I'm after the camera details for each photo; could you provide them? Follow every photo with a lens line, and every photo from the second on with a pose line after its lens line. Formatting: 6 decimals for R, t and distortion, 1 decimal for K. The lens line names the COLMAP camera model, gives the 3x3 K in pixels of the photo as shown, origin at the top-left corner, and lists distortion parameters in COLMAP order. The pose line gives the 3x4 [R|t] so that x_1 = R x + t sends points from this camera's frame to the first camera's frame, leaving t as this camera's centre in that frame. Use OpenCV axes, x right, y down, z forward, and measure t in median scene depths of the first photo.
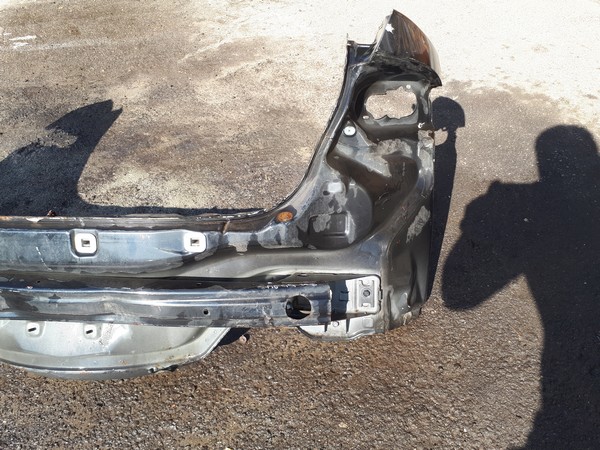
lens RADIAL K [[480.9, 0, 300.0], [0, 480.9, 225.0], [0, 0, 1]] dist [0.057386, -0.112496]
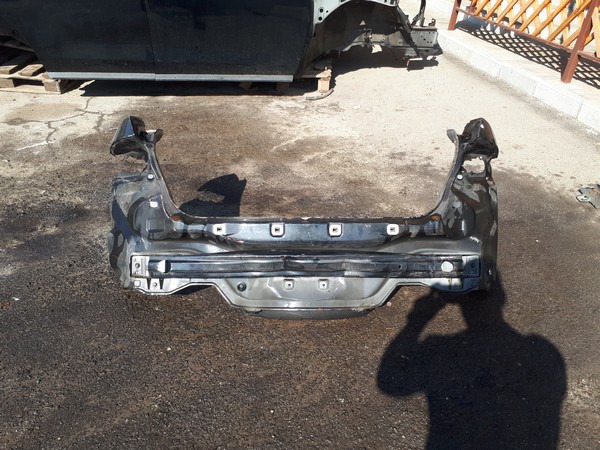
lens RADIAL K [[480.9, 0, 300.0], [0, 480.9, 225.0], [0, 0, 1]] dist [0.057386, -0.112496]
pose [[0.993778, 0.008529, 0.111052, -0.644647], [0.014559, 0.978561, -0.205440, 0.327215], [-0.110423, 0.205779, 0.972349, -0.653951]]
